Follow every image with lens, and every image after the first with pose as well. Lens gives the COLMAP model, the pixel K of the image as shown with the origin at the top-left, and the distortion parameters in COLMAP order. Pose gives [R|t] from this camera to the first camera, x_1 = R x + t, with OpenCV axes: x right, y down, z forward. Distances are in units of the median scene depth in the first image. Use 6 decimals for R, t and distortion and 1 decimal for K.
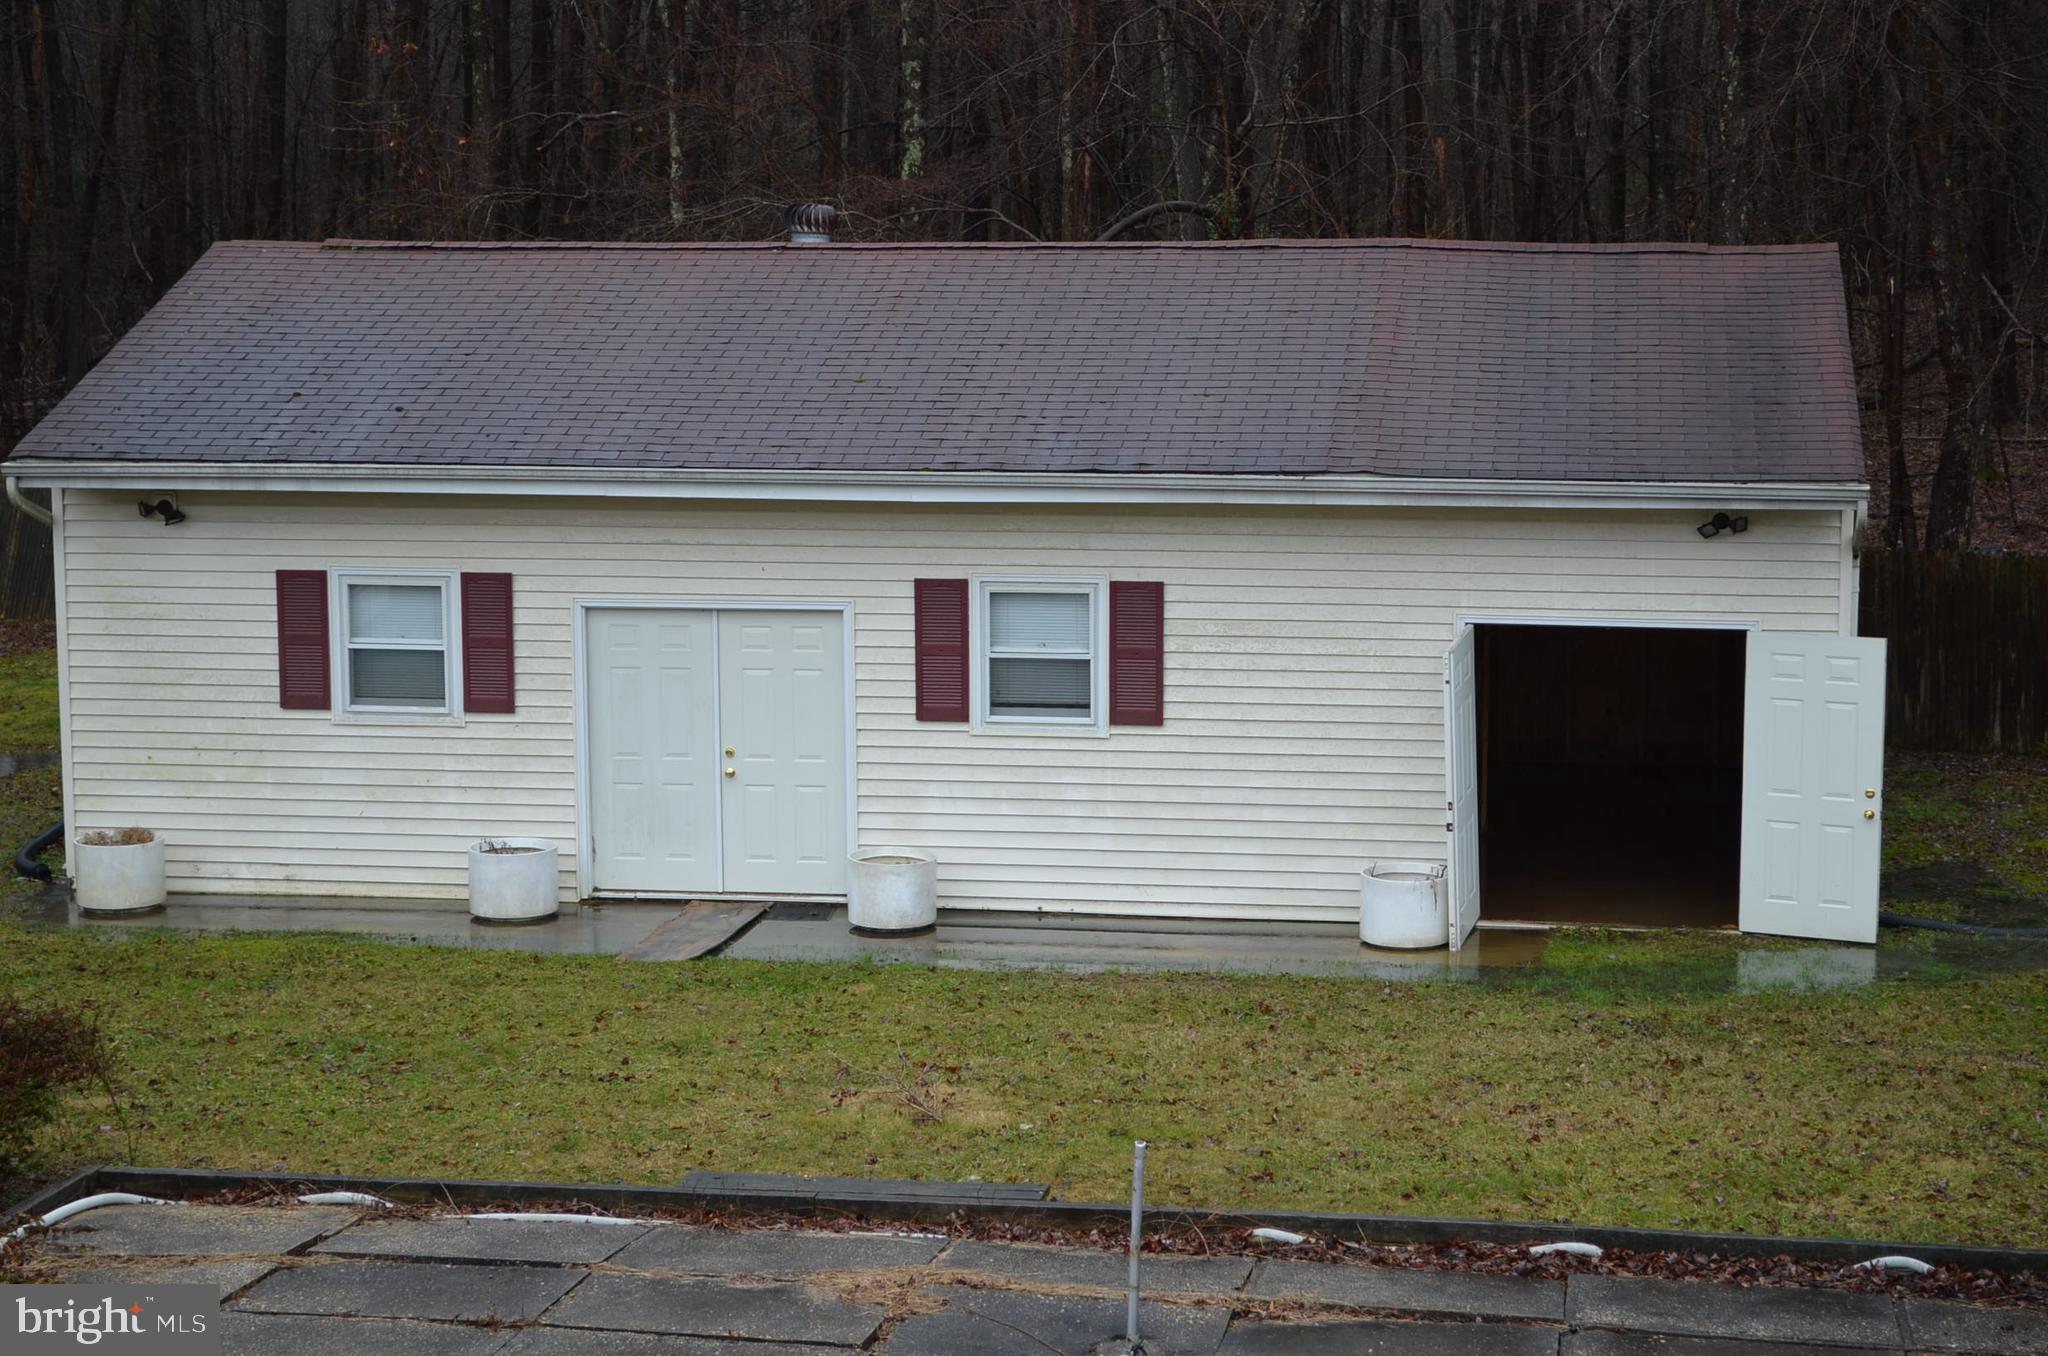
lens RADIAL K [[3739.8, 0, 1024.0], [0, 3739.8, 678.0], [0, 0, 1]] dist [0.009502, 0.028594]
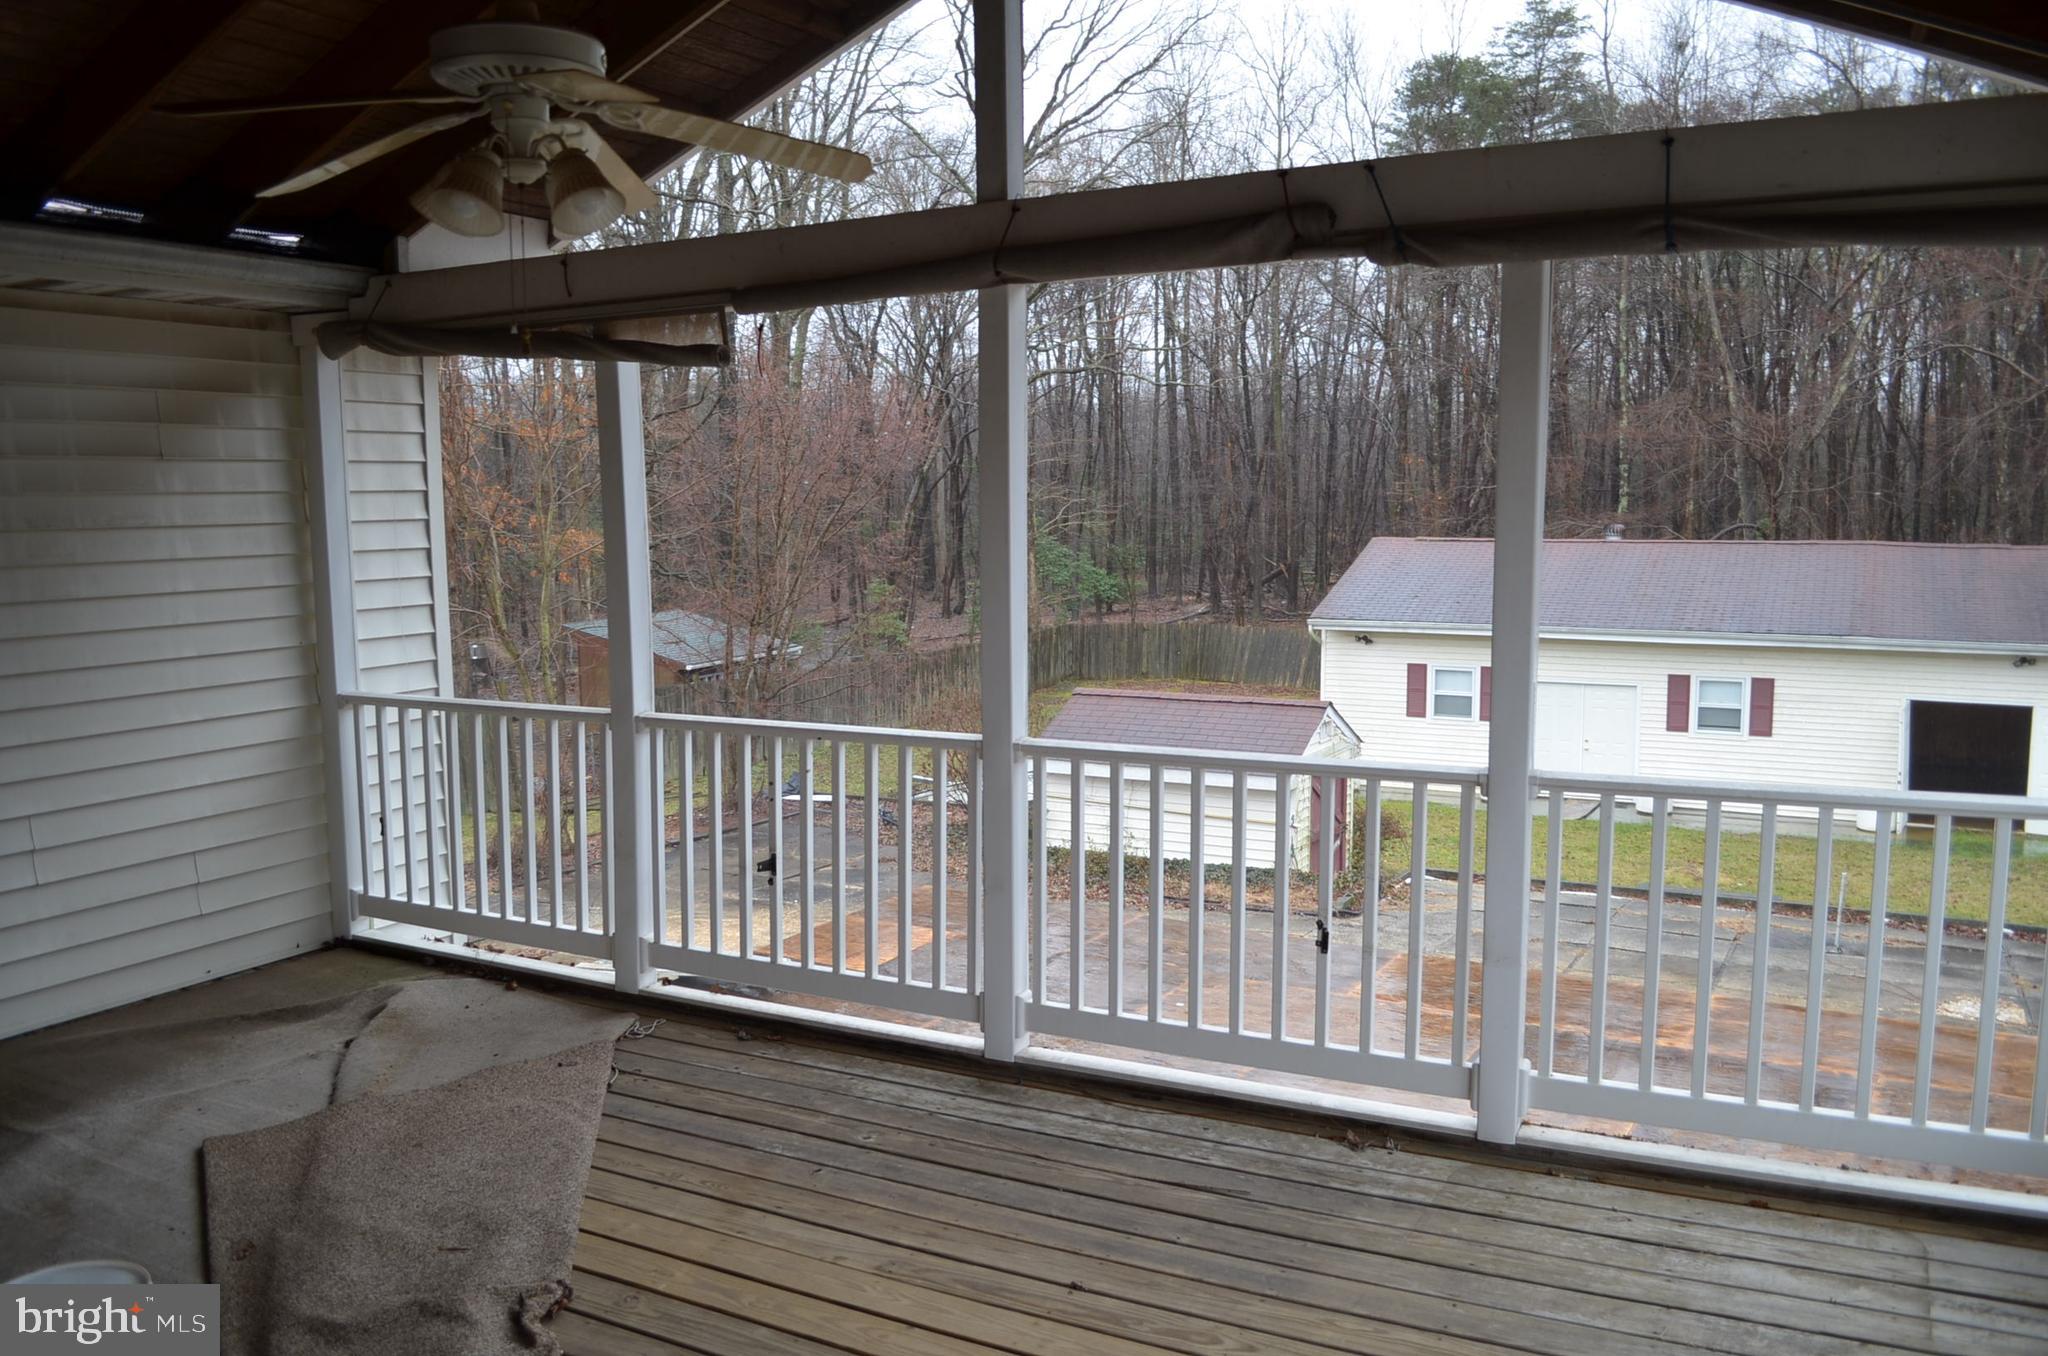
lens RADIAL K [[1617.9, 0, 1024.0], [0, 1617.9, 678.0], [0, 0, 1]] dist [-0.076985, -0.001272]
pose [[0.943271, 0.032481, -0.330430, -0.097510], [-0.041875, 0.998895, -0.021349, 0.020150], [0.329372, 0.033975, 0.943589, -0.178592]]
